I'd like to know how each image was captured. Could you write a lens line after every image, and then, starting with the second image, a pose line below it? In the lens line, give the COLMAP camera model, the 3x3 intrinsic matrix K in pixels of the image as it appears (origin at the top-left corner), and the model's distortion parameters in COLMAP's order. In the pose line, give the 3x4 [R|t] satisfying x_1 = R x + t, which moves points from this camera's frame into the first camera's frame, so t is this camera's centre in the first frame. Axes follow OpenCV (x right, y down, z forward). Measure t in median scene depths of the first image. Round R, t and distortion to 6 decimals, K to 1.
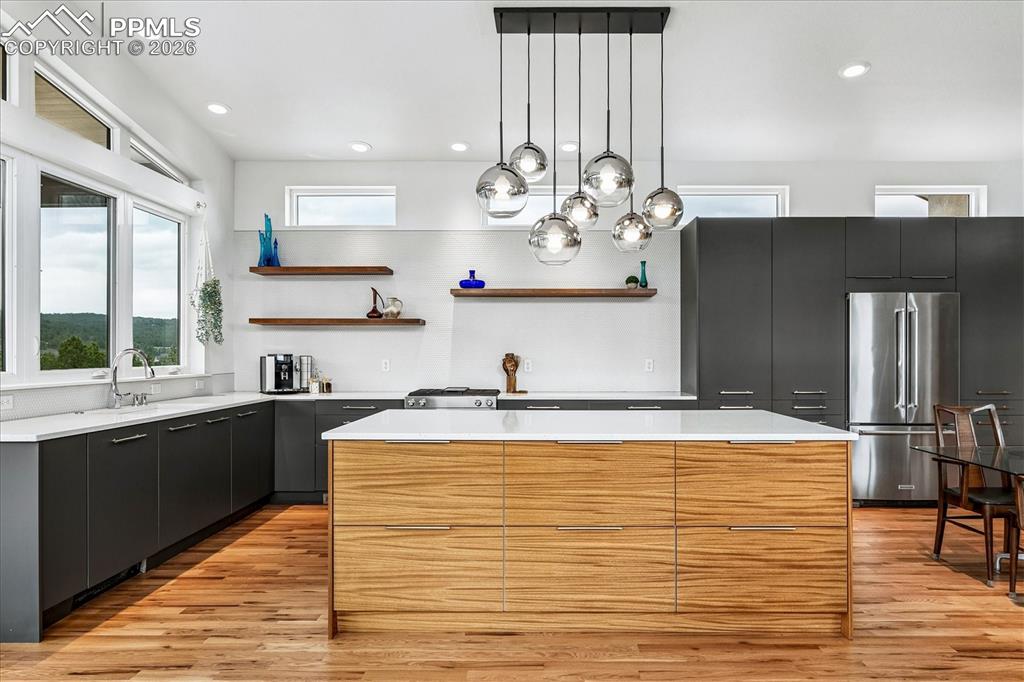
lens RADIAL K [[679.2, 0, 524.0], [0, 679.2, 352.0], [0, 0, 1]] dist [0.005885, -0.002142]
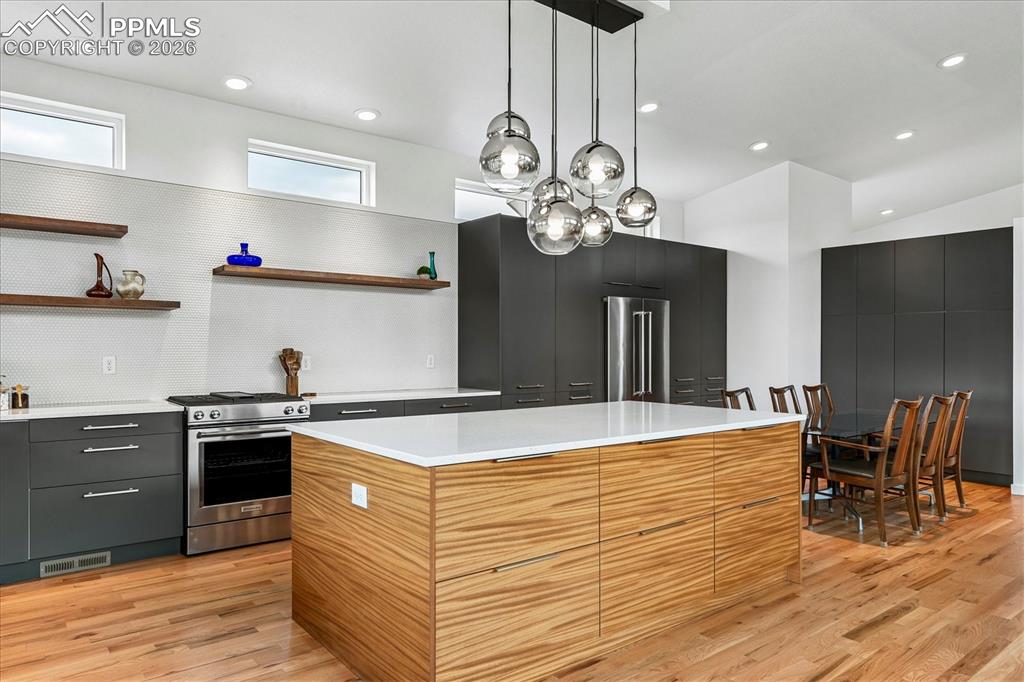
lens RADIAL K [[679.2, 0, 524.0], [0, 679.2, 352.0], [0, 0, 1]] dist [0.005885, -0.002142]
pose [[0.768777, -0.002171, 0.639513, -0.337068], [-0.002842, 0.999973, 0.006811, -0.000146], [-0.639510, -0.007054, 0.768750, 0.187142]]
